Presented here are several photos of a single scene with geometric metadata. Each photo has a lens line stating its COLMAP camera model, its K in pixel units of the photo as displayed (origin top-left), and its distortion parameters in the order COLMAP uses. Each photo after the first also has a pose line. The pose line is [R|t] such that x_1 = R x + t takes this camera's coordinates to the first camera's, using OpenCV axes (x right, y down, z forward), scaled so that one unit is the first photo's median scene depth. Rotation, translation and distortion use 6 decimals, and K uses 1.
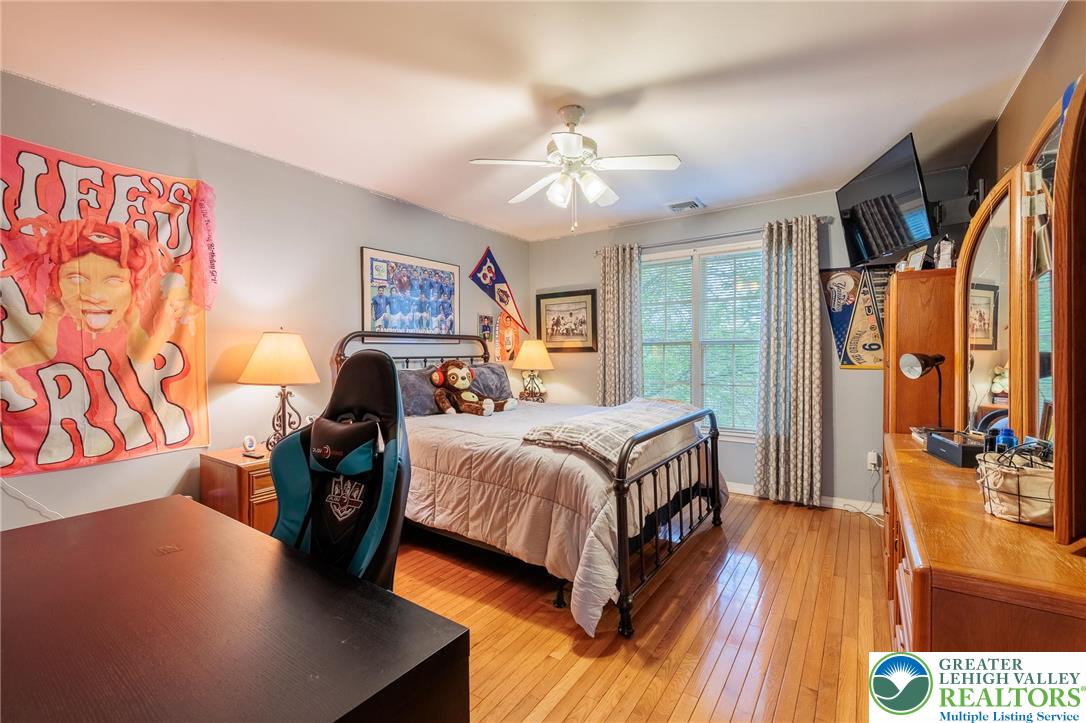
lens RADIAL K [[473.1, 0, 543.4], [0, 473.1, 358.2], [0, 0, 1]] dist [0.000395, 0.000880]
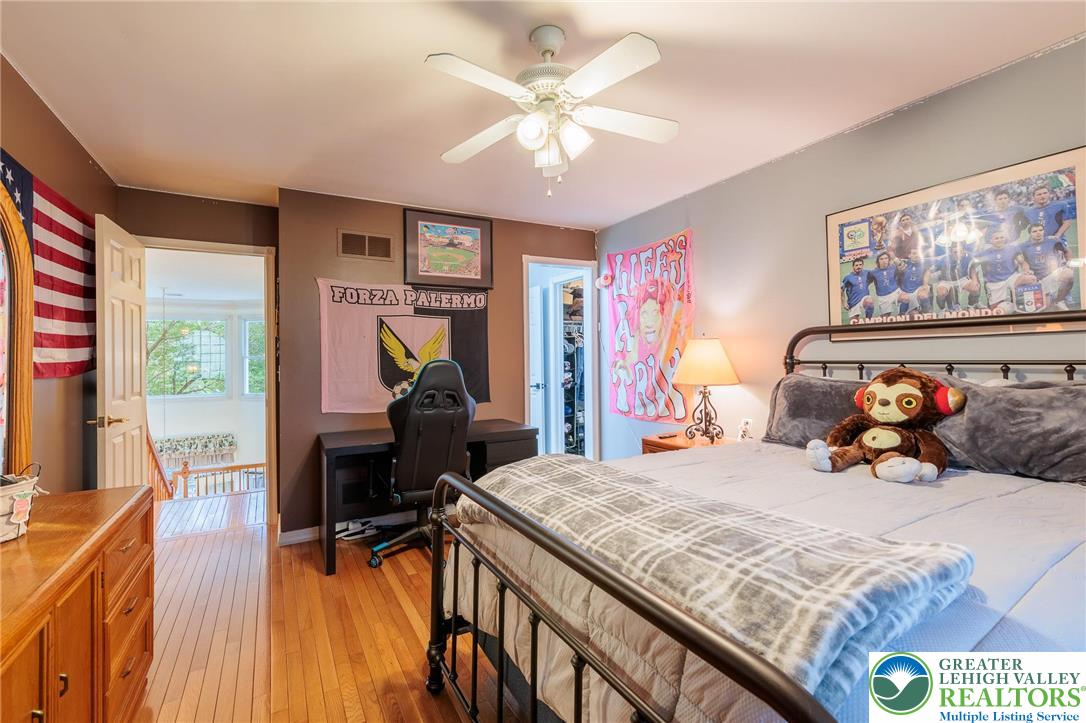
lens RADIAL K [[473.1, 0, 536.1], [0, 473.1, 356.4], [0, 0, 1]] dist [0.000395, 0.000880]
pose [[-0.451870, 0.006379, -0.892061, 0.492597], [0.003546, 0.999979, 0.005355, -0.013909], [0.892077, -0.000744, -0.451883, 0.894199]]
